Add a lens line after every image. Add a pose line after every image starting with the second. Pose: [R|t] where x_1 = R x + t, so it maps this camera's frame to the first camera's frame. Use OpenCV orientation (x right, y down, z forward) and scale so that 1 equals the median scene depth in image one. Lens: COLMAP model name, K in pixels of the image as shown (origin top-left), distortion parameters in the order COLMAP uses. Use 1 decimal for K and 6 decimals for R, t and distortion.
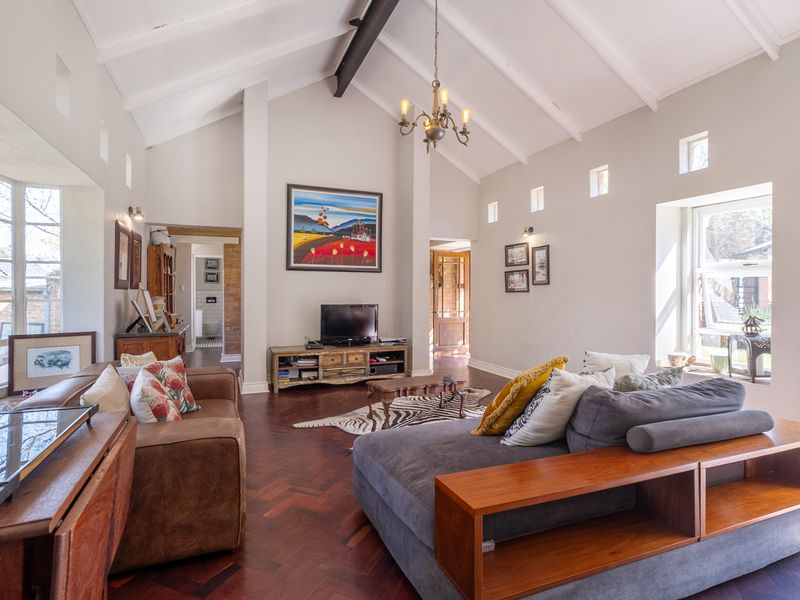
lens RADIAL K [[425.4, 0, 401.2], [0, 425.4, 295.0], [0, 0, 1]] dist [0.008931, -0.002654]
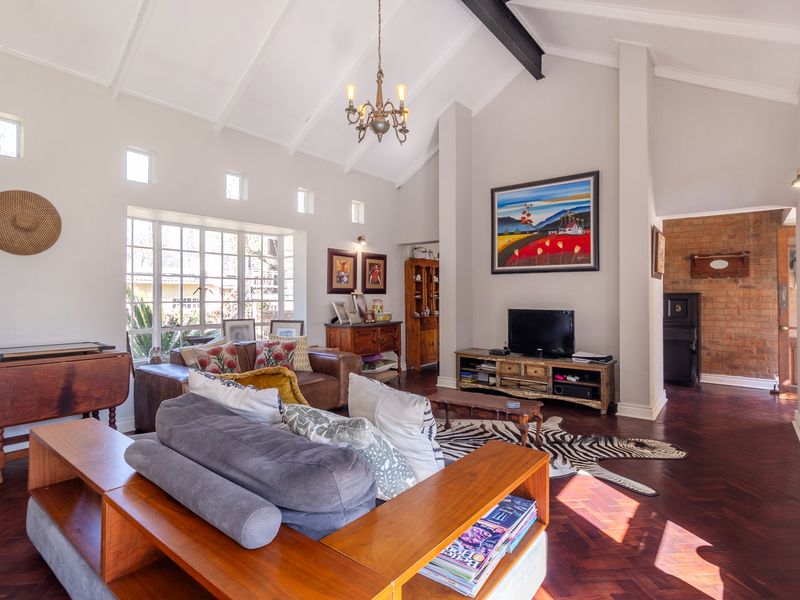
lens RADIAL K [[425.4, 0, 383.5], [0, 425.4, 291.9], [0, 0, 1]] dist [0.008931, -0.002654]
pose [[0.494338, -0.014312, -0.869152, 0.475106], [-0.005322, 0.999796, -0.019491, 0.004685], [0.869254, 0.014261, 0.494161, 0.277302]]
